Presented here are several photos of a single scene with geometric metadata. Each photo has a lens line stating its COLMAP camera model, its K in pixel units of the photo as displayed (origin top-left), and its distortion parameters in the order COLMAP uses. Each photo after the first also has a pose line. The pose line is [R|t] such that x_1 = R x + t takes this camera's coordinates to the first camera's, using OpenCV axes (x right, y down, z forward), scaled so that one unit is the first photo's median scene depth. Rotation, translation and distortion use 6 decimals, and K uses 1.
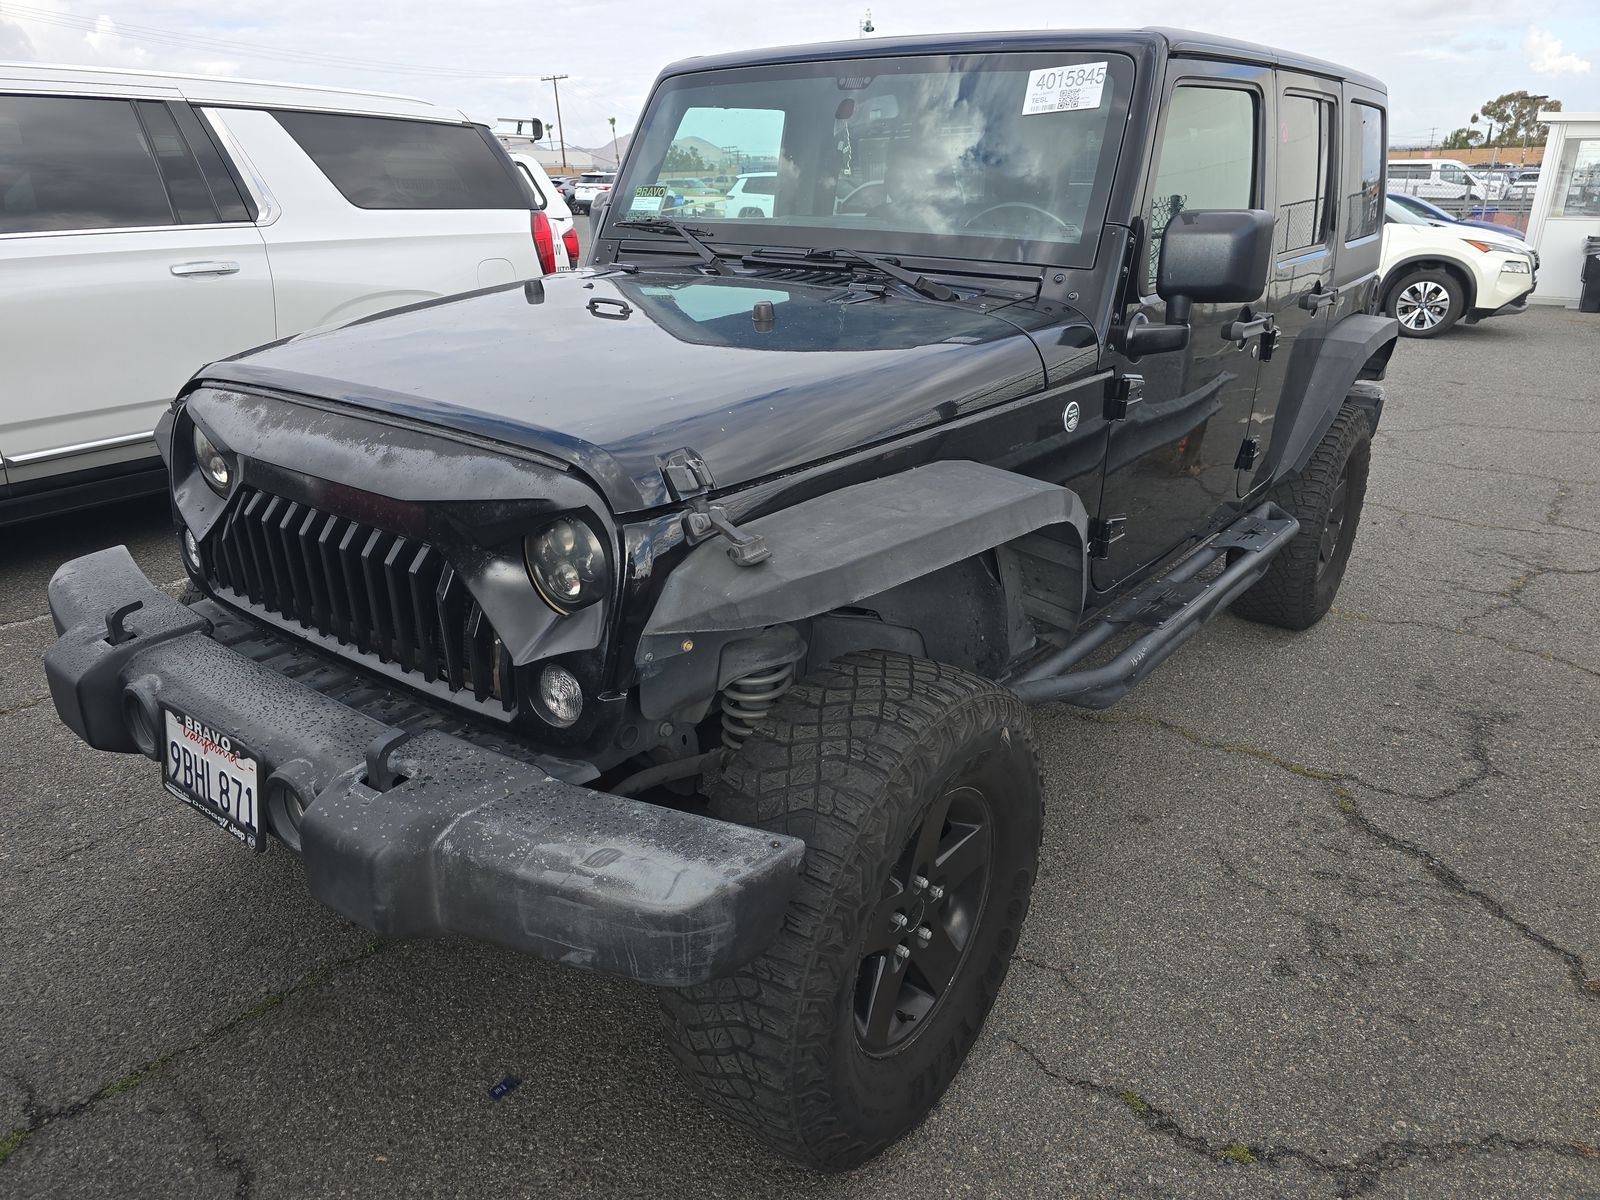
lens RADIAL K [[1059.0, 0, 800.0], [0, 1059.0, 600.0], [0, 0, 1]] dist [0.064343, -0.064239]
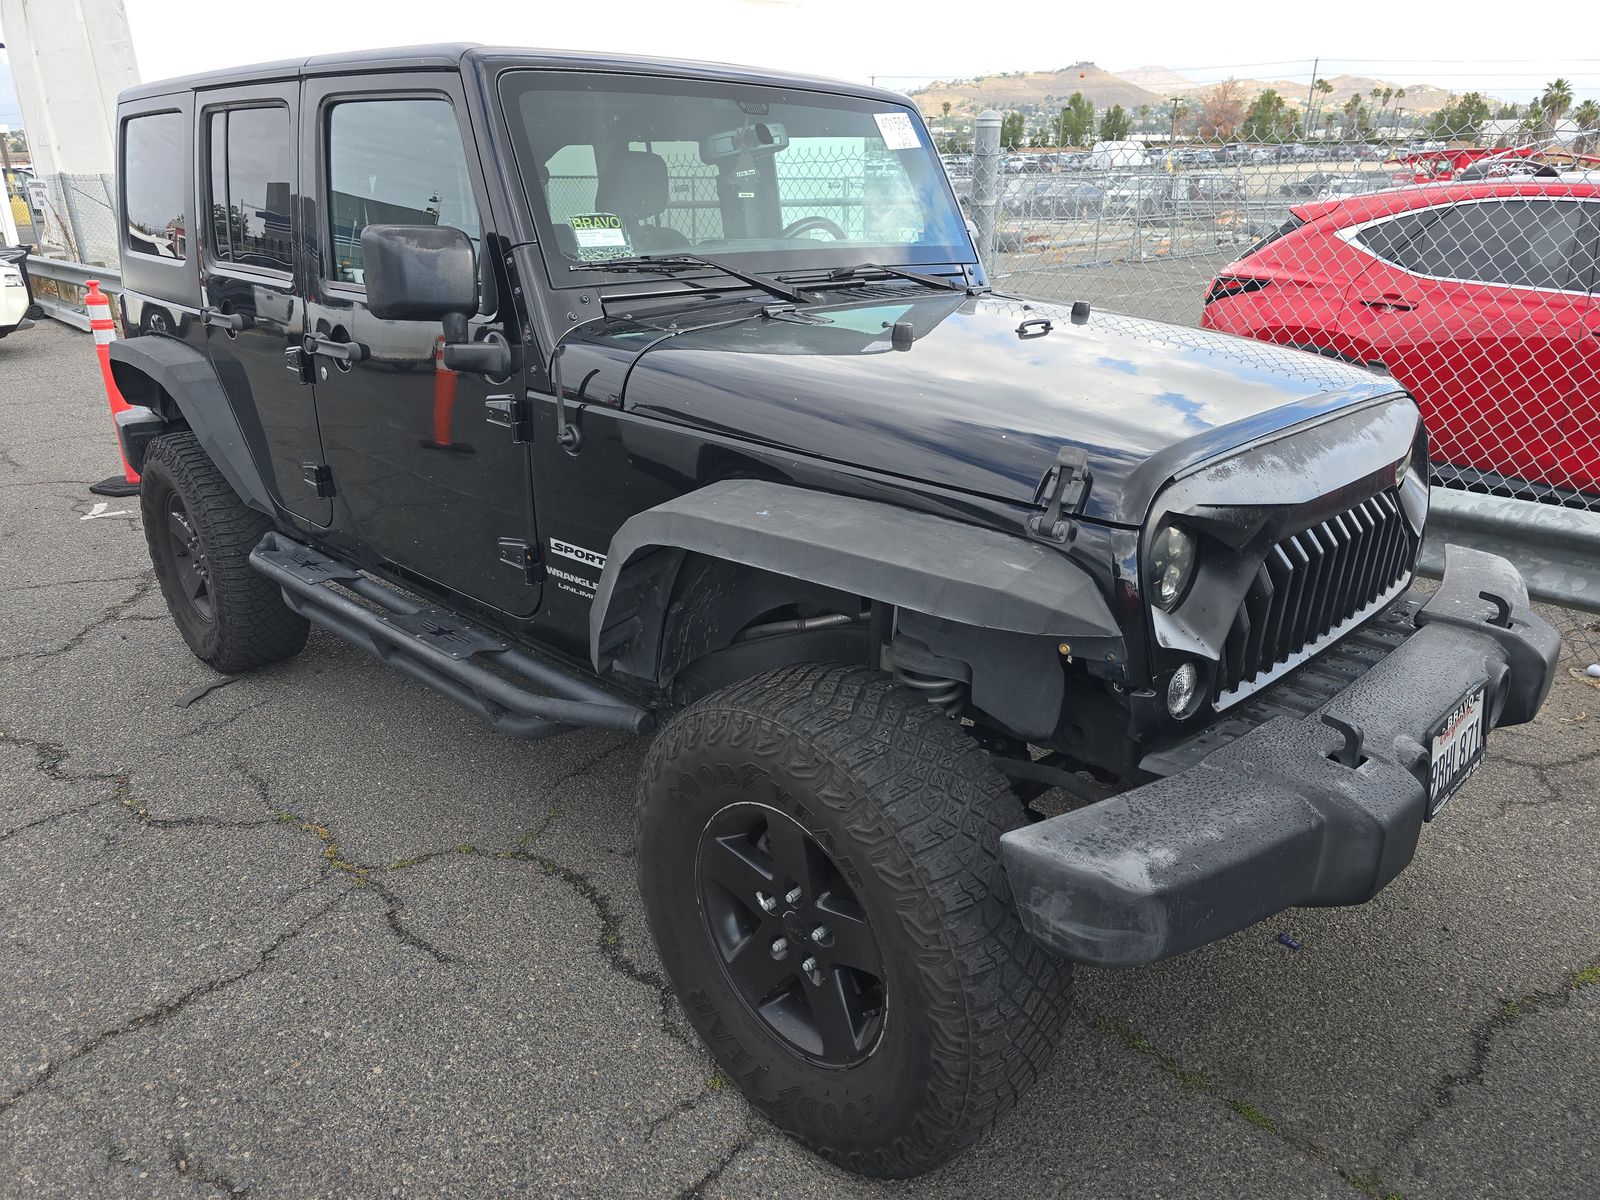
lens RADIAL K [[1059.0, 0, 800.0], [0, 1059.0, 600.0], [0, 0, 1]] dist [0.064343, -0.064239]
pose [[0.164531, -0.360419, 0.918165, -1.515677], [0.365417, 0.886889, 0.282661, -0.496821], [-0.916188, 0.289007, 0.277624, 1.188772]]
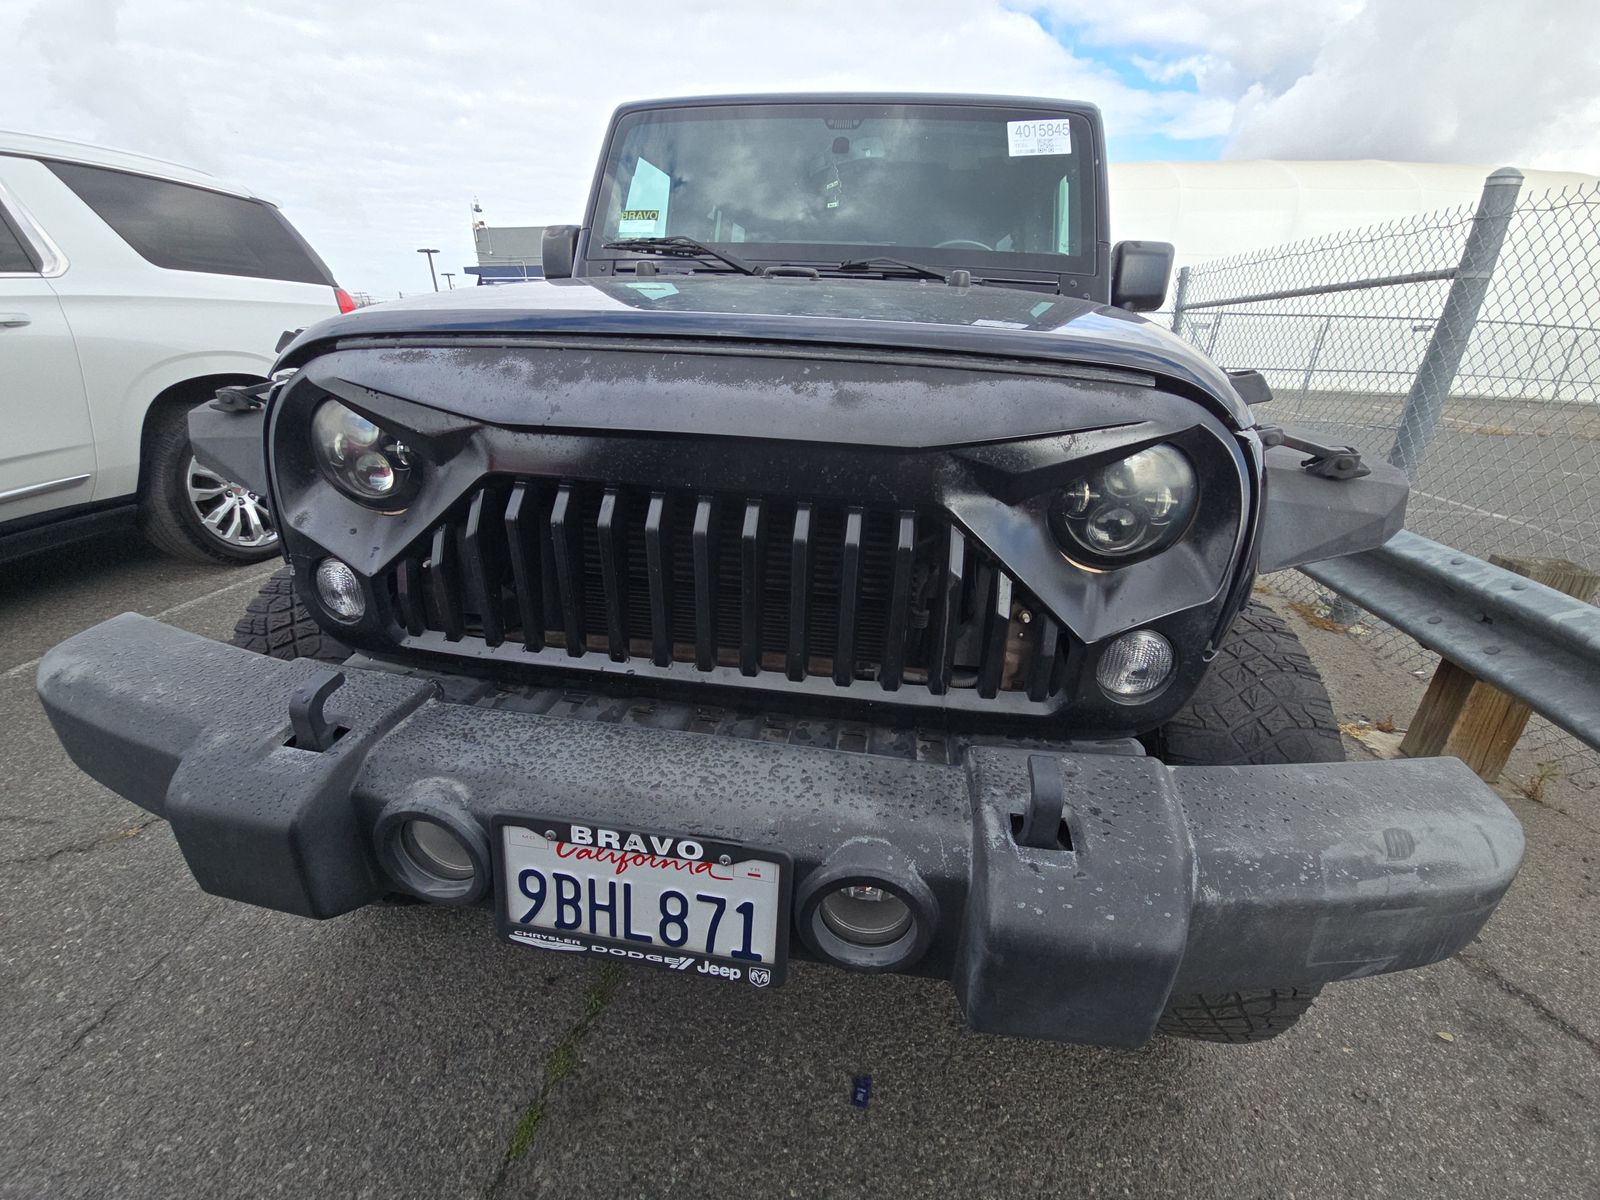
lens RADIAL K [[642.7, 0, 800.0], [0, 642.7, 600.0], [0, 0, 1]] dist [0.008326, -0.008613]
pose [[0.881859, -0.161547, 0.442975, -0.567779], [0.146730, 0.986851, 0.067786, -0.028738], [-0.448101, 0.005220, 0.893968, 0.565920]]
